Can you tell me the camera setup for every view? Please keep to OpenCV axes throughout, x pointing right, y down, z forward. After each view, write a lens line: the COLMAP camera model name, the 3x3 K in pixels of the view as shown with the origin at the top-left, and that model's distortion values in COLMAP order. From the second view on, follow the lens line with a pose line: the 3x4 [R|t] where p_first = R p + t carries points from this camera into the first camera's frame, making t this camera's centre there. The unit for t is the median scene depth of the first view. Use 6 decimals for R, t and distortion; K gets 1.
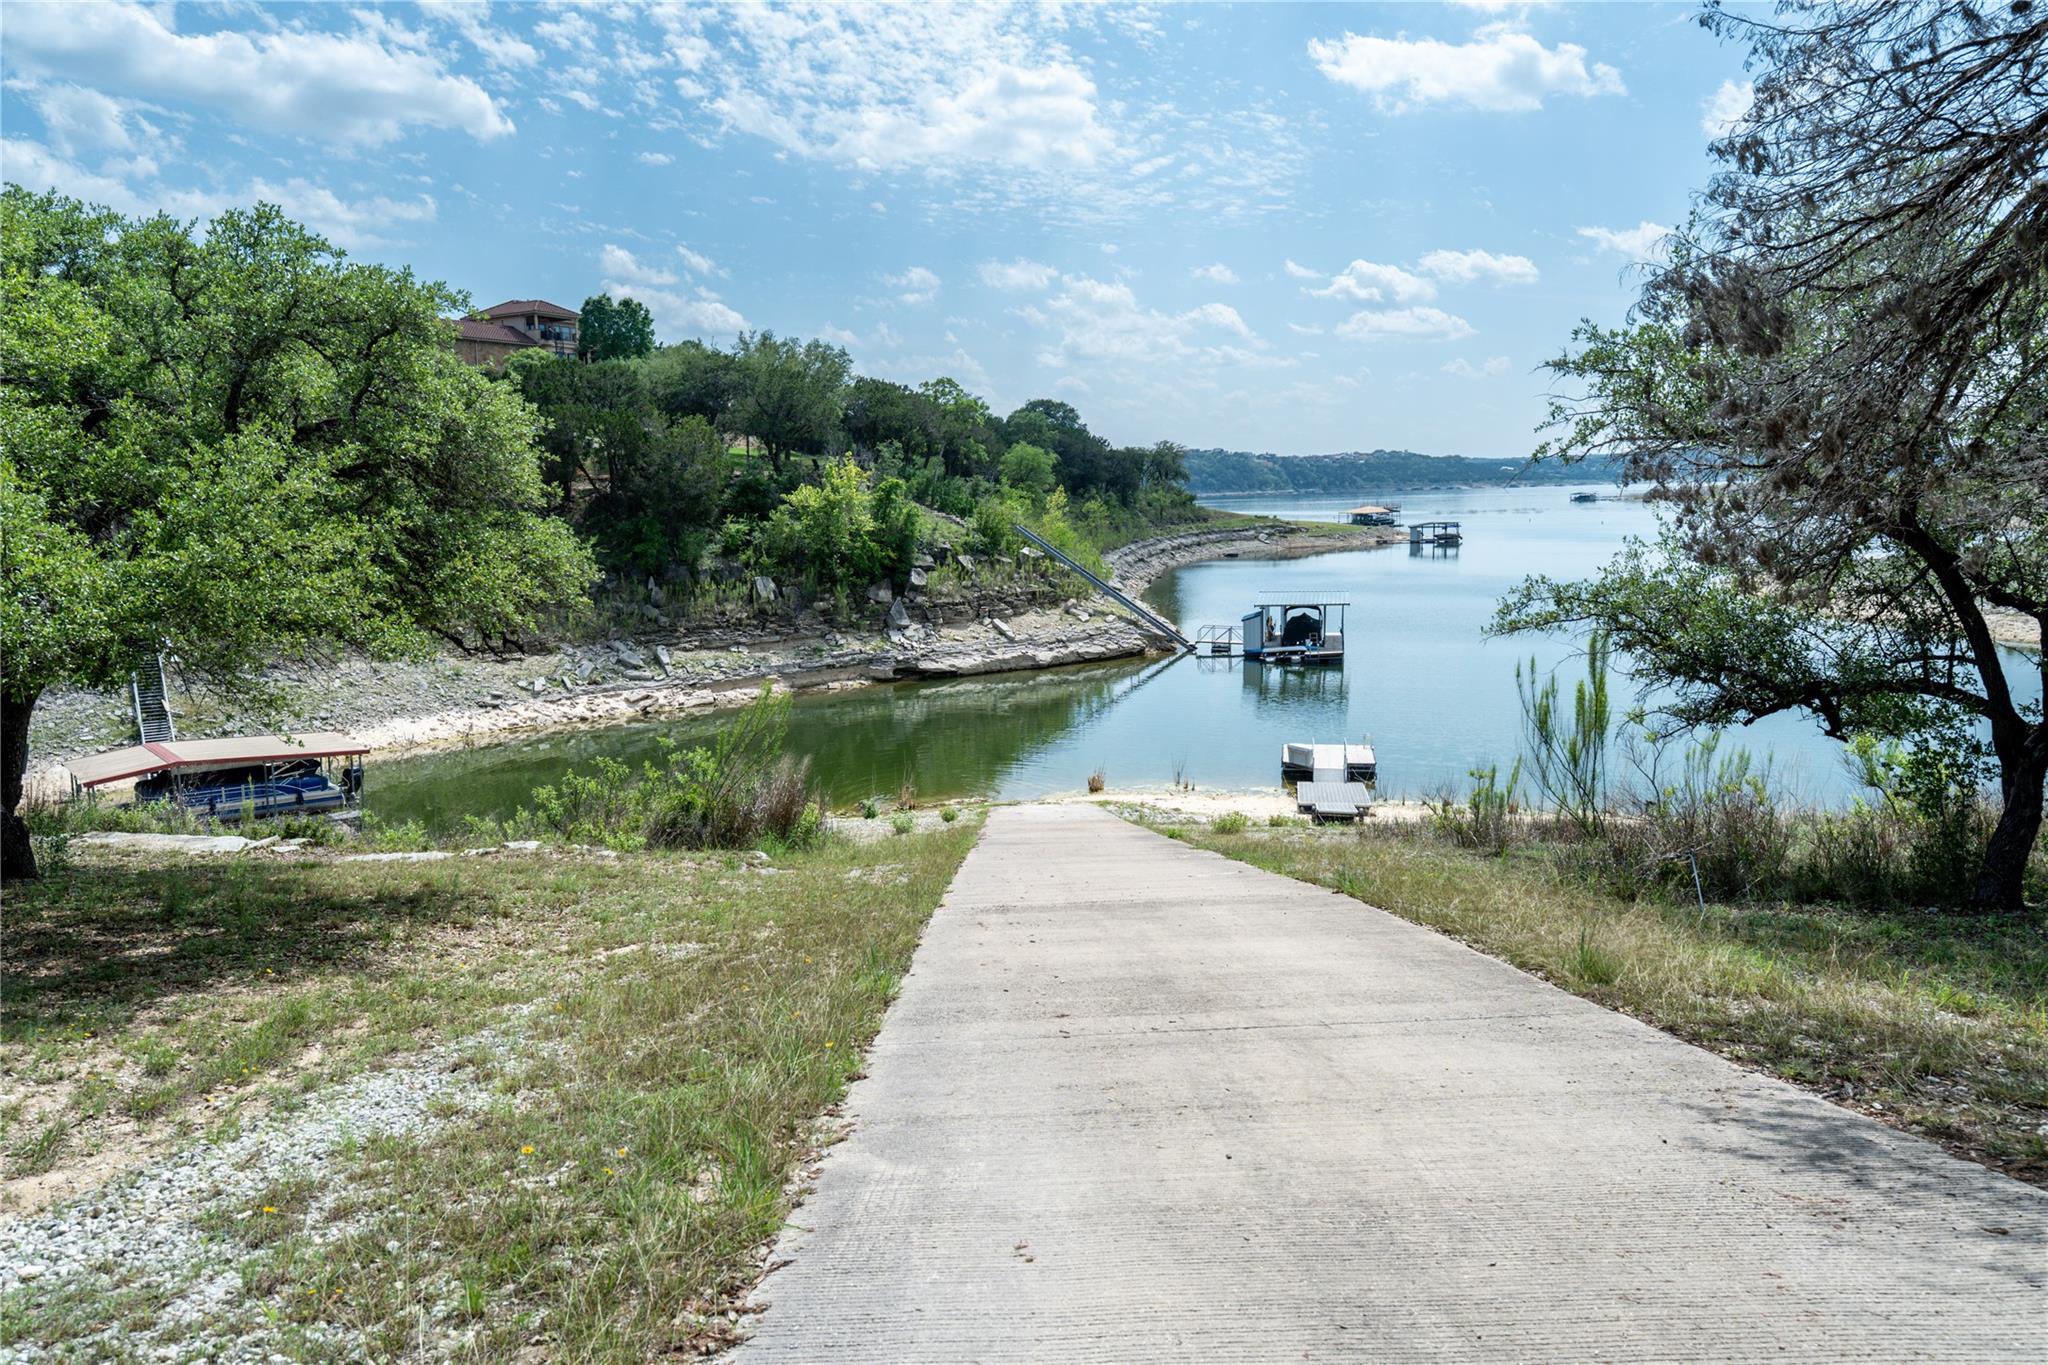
lens RADIAL K [[1387.6, 0, 1023.3], [0, 1387.6, 681.8], [0, 0, 1]] dist [-0.003345, 0.000459]
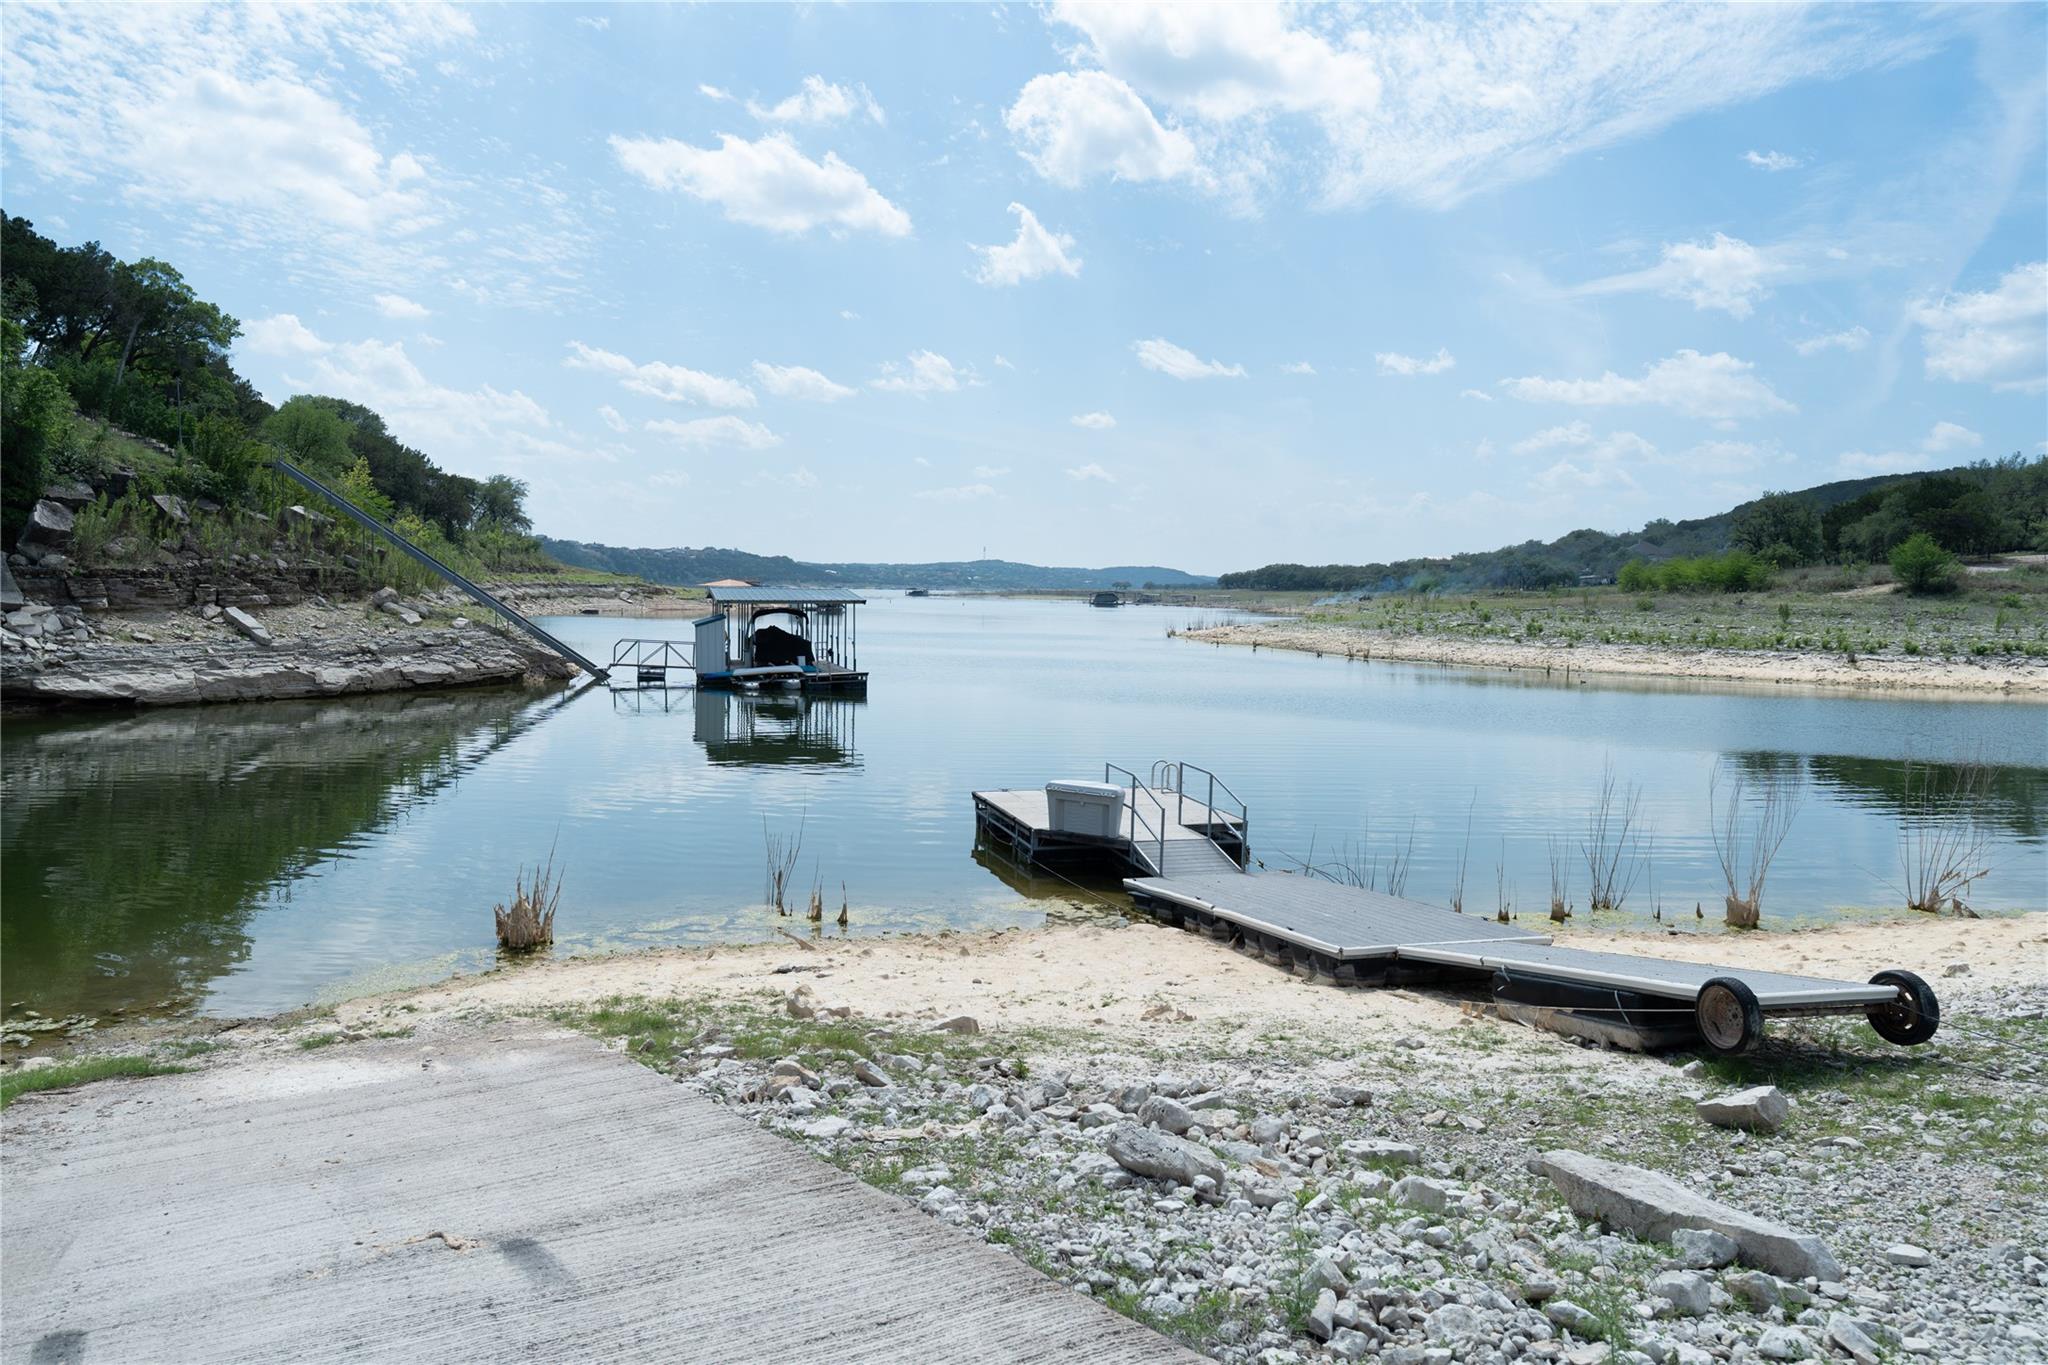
lens RADIAL K [[1387.6, 0, 1030.3], [0, 1387.6, 683.6], [0, 0, 1]] dist [-0.003345, 0.000459]
pose [[0.886973, 0.005603, 0.461787, 0.006226], [0.026674, 0.997636, -0.063338, 0.024615], [-0.461050, 0.068497, 0.884727, 0.389747]]
